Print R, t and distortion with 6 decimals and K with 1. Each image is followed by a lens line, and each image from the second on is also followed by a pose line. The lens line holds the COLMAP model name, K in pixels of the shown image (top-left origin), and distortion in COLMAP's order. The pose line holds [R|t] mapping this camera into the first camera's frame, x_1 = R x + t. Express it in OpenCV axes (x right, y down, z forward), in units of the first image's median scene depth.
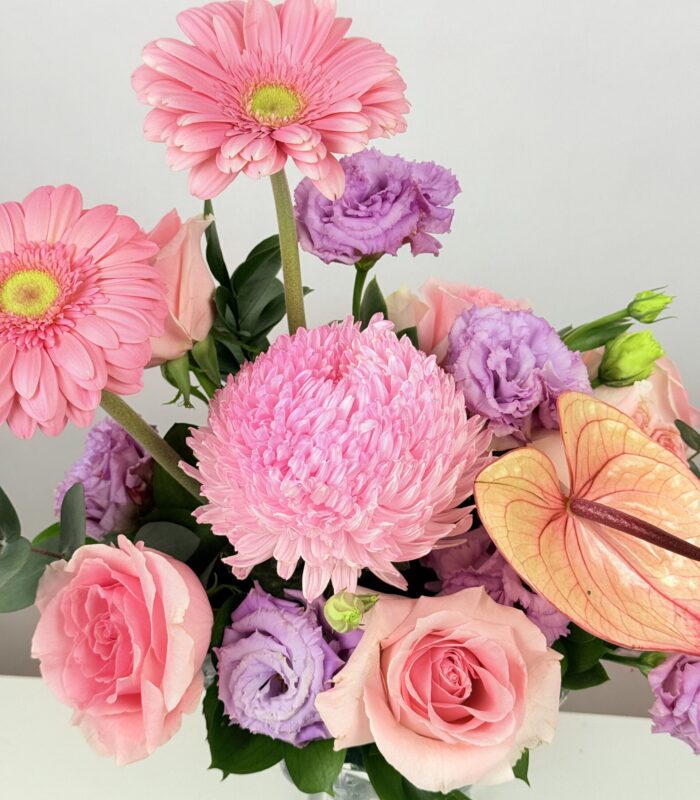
lens RADIAL K [[1341.7, 0, 350.0], [0, 1341.7, 400.0], [0, 0, 1]] dist [0.158926, -0.061999]
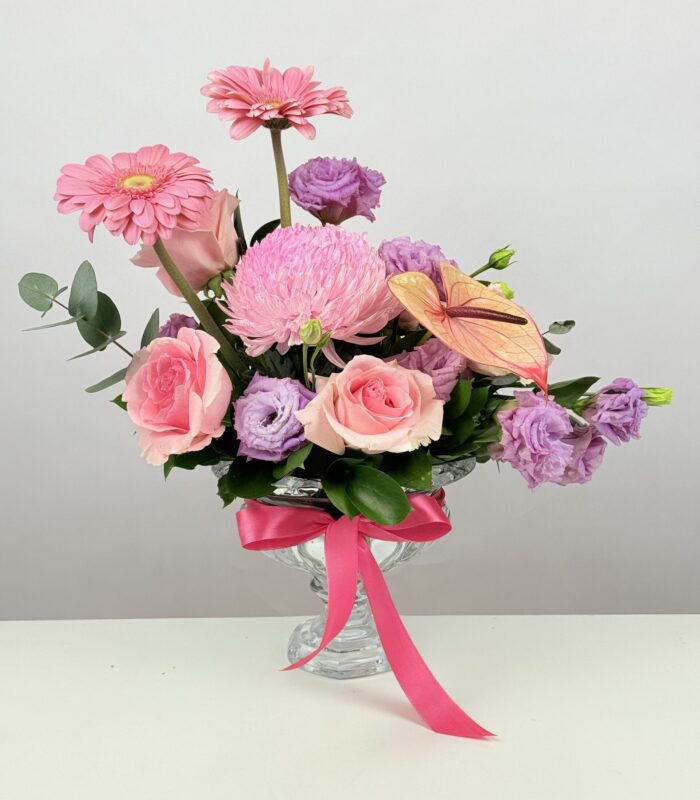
lens RADIAL K [[1341.7, 0, 350.0], [0, 1341.7, 400.0], [0, 0, 1]] dist [0.158926, -0.061999]
pose [[0.999976, 0.006735, -0.001777, 0.045463], [-0.006907, 0.925432, -0.378851, 0.814296], [-0.000907, 0.378854, 0.925456, -0.516878]]
